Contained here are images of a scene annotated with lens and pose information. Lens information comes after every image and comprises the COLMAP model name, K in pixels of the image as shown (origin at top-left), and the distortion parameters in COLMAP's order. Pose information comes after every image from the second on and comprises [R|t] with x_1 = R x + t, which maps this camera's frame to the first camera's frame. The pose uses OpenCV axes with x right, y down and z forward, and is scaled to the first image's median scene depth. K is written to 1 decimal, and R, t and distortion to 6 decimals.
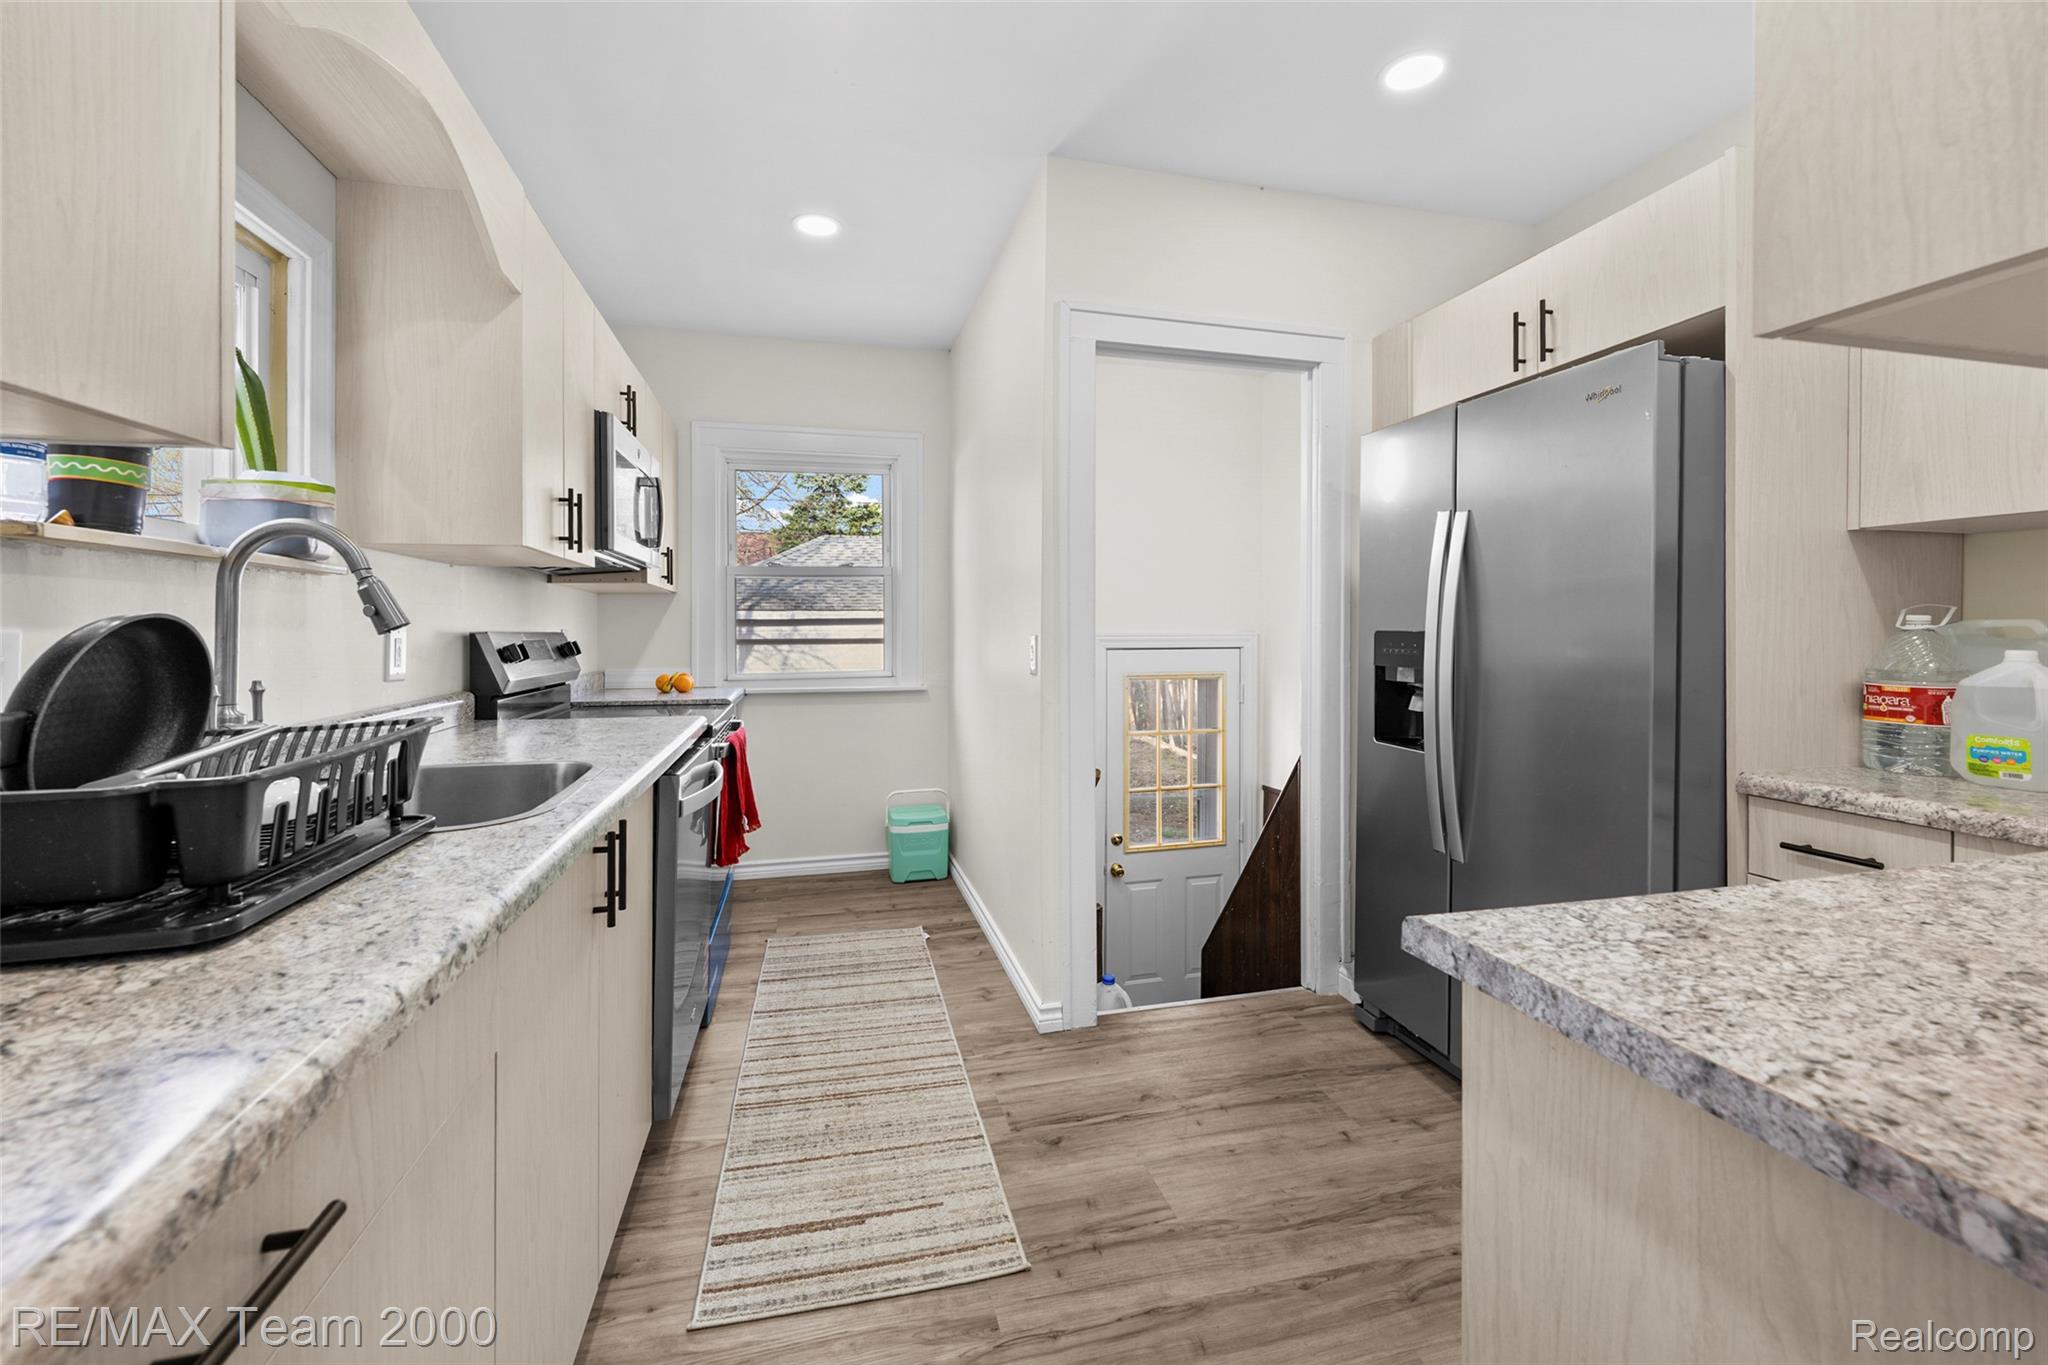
lens RADIAL K [[846.8, 0, 1028.4], [0, 846.8, 632.8], [0, 0, 1]] dist [0.000340, 0.000022]
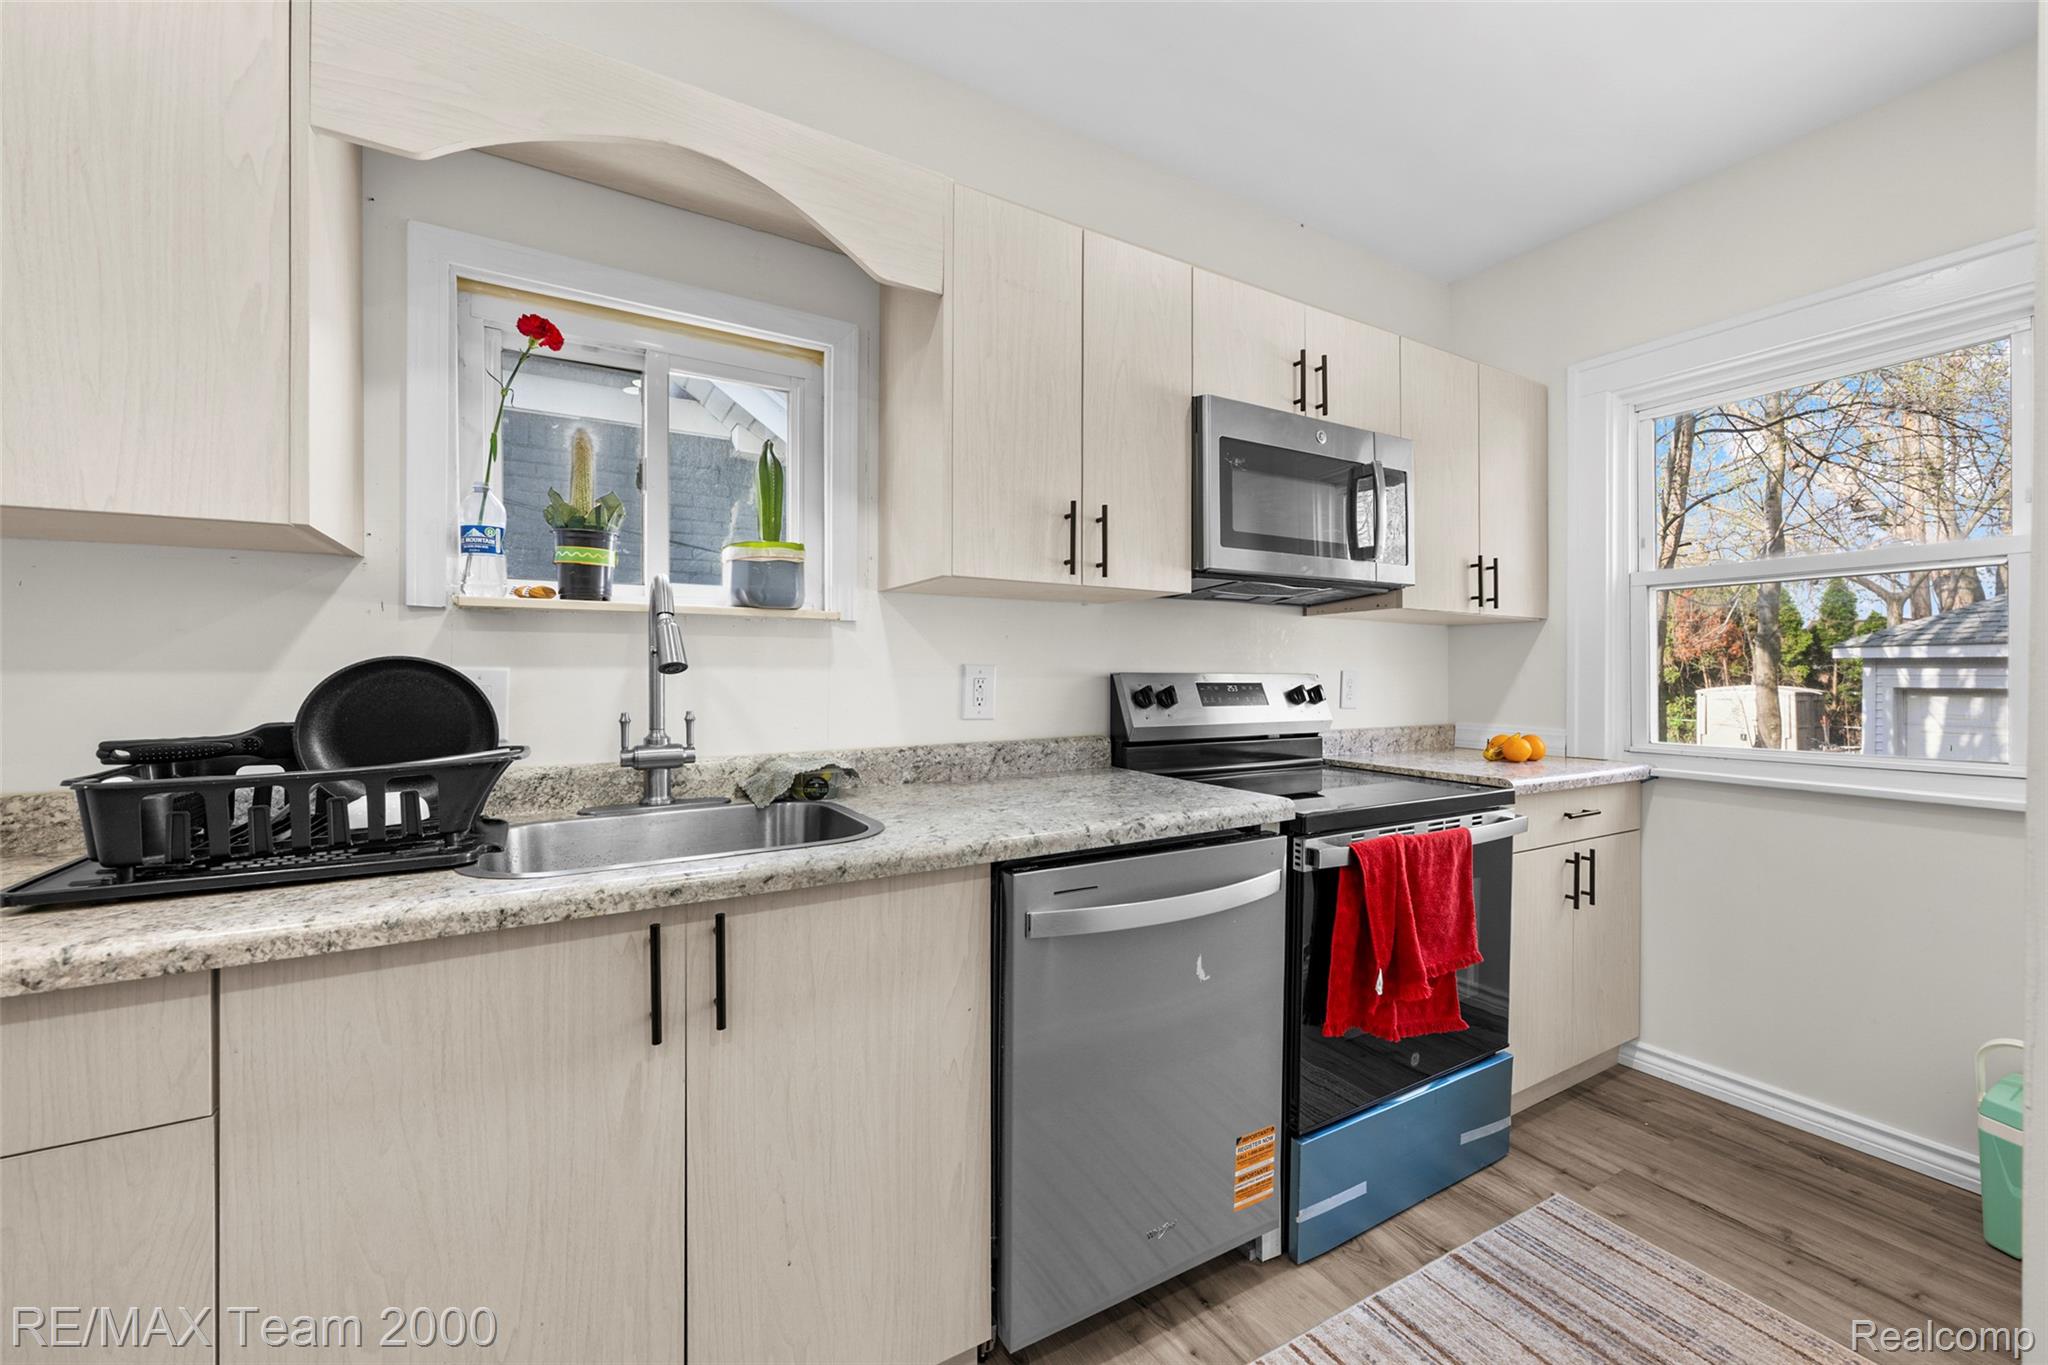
lens RADIAL K [[830.9, 0, 1033.6], [0, 830.9, 677.6], [0, 0, 1]] dist [0.003485, 0.000173]
pose [[0.261511, -0.007616, -0.965170, 0.163623], [0.000799, 0.999970, -0.007674, 0.008914], [0.965200, 0.001236, 0.261509, 0.522346]]
